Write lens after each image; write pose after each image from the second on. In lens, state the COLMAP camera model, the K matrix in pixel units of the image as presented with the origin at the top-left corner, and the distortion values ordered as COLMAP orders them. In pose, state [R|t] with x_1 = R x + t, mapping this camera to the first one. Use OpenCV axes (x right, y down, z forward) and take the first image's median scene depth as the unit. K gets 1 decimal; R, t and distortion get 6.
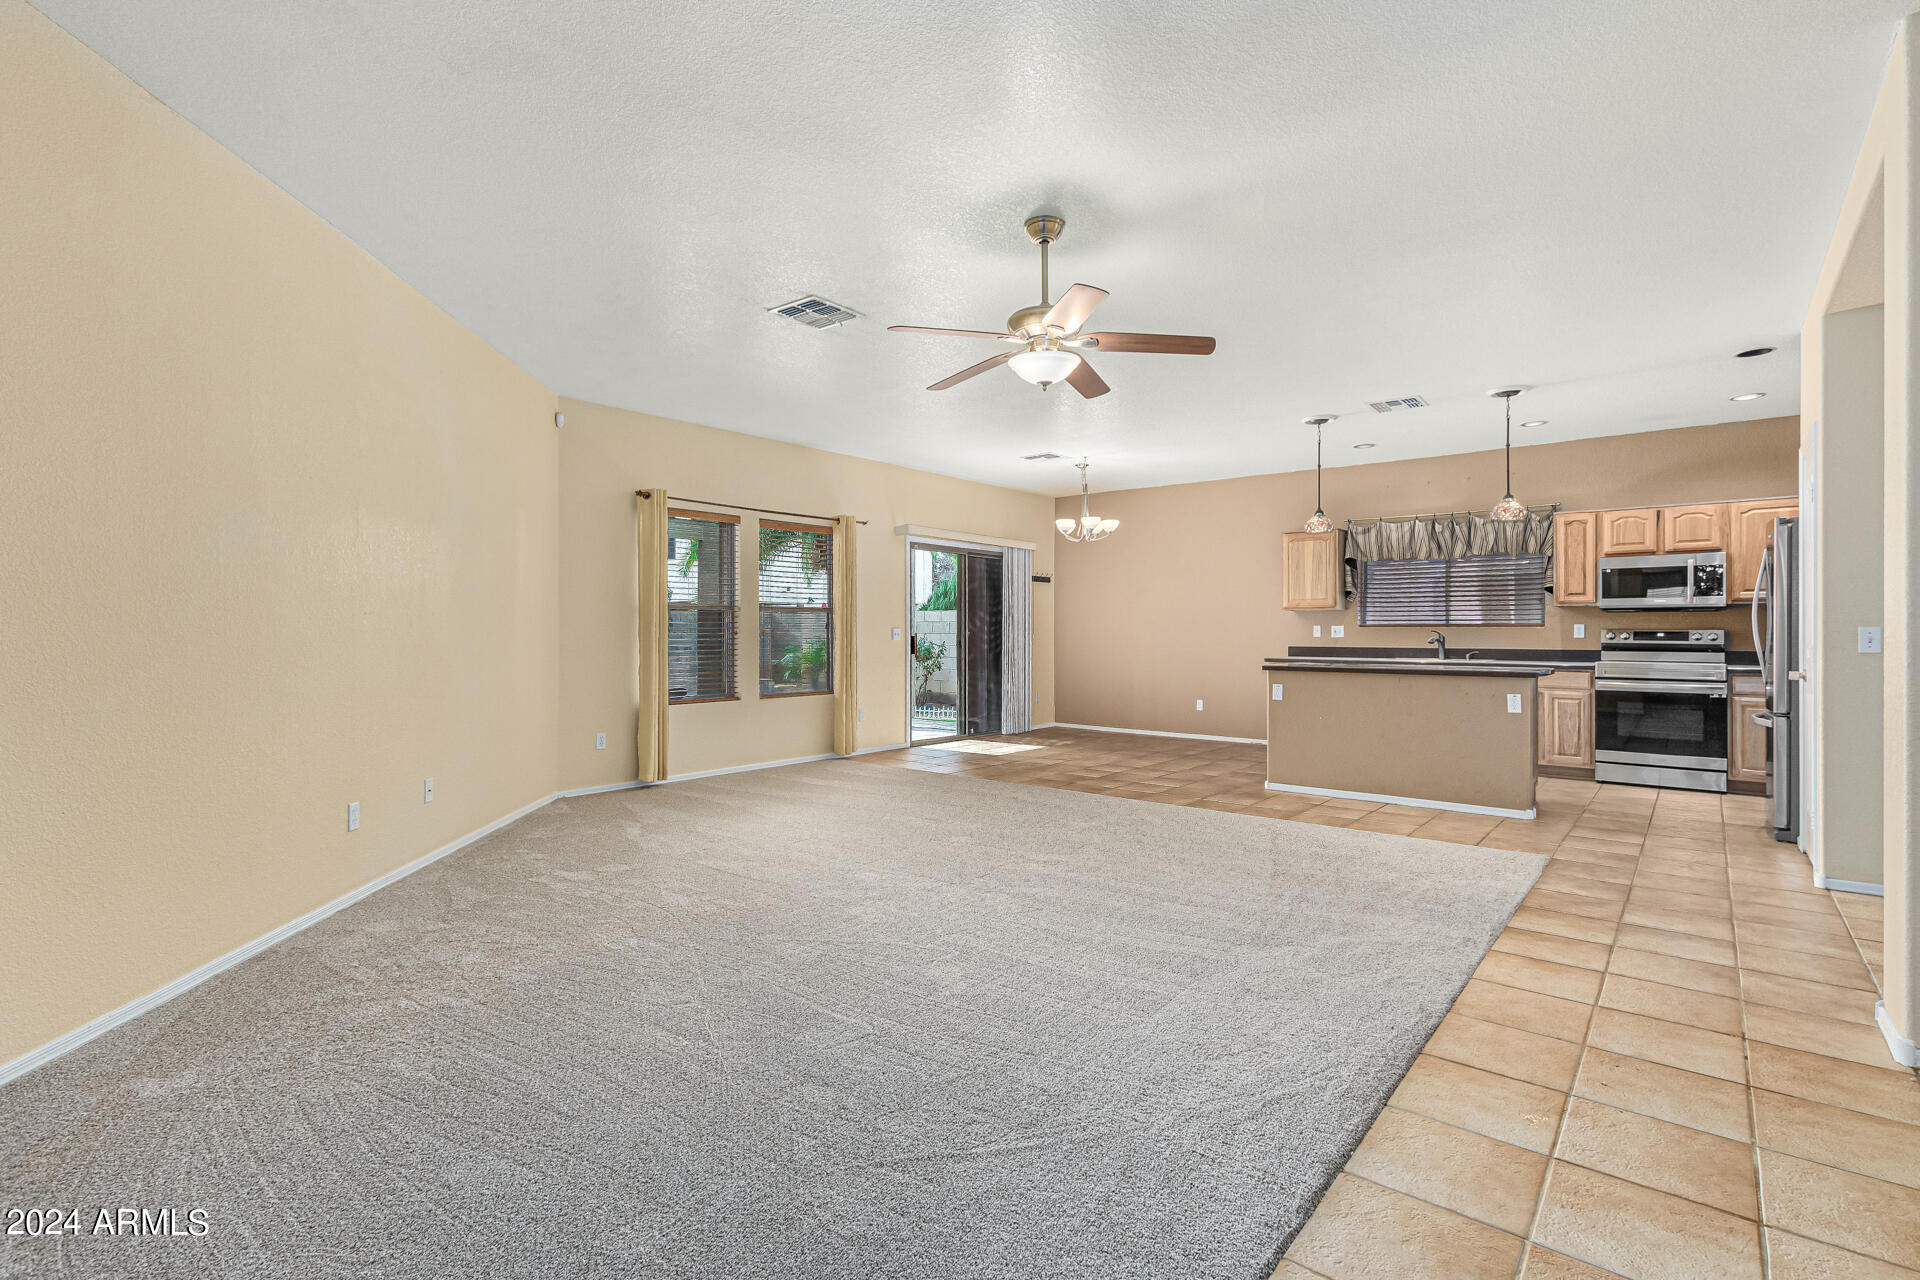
lens RADIAL K [[878.5, 0, 956.2], [0, 878.5, 633.7], [0, 0, 1]] dist [0.000240, -0.002205]
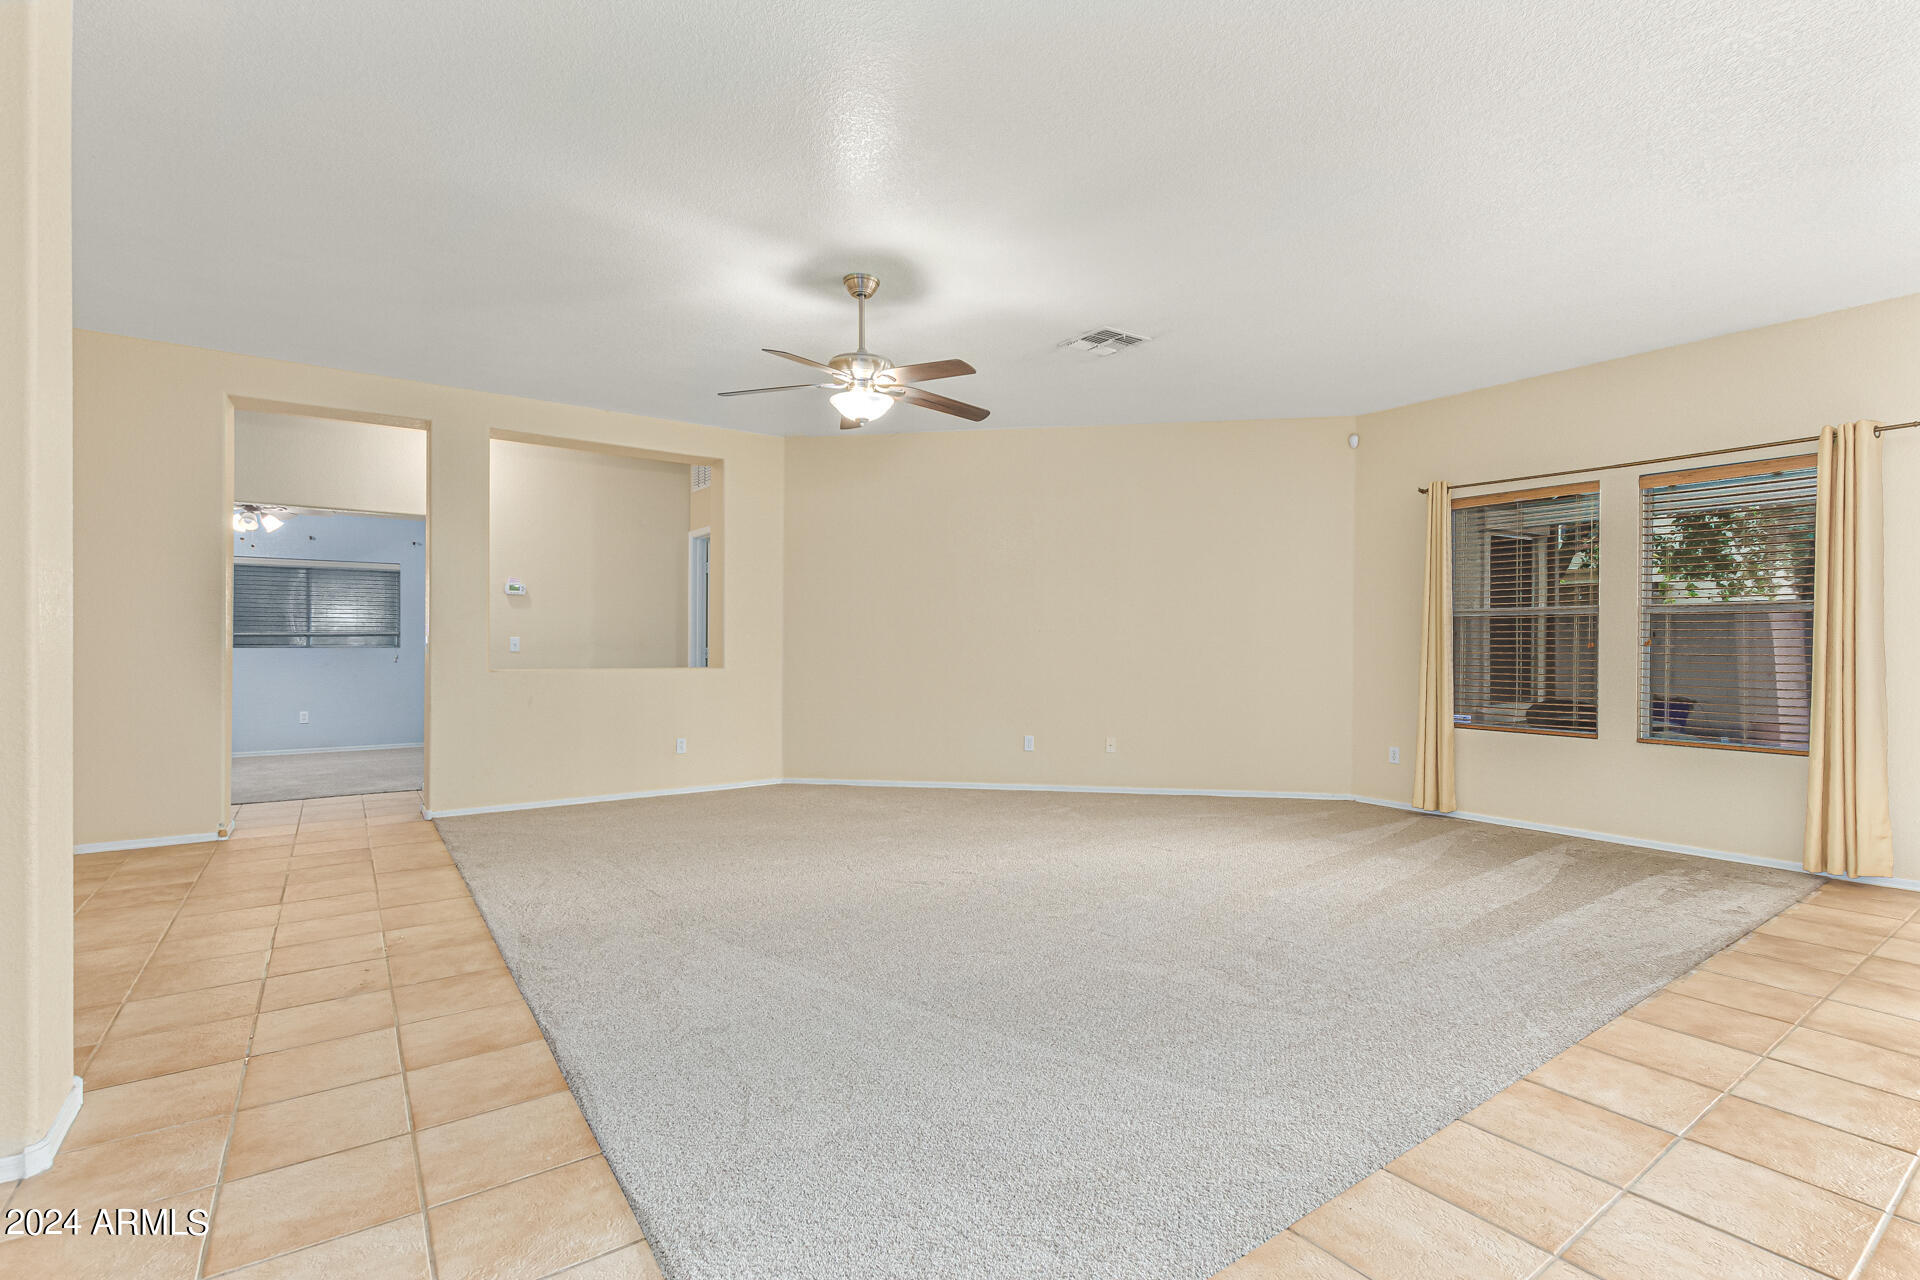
lens RADIAL K [[878.5, 0, 953.4], [0, 878.5, 644.0], [0, 0, 1]] dist [0.000240, -0.002205]
pose [[-0.249903, 0.002438, -0.968268, 1.455975], [-0.005954, 0.999974, 0.004055, 0.004862], [0.968252, 0.006778, -0.249882, 1.768123]]
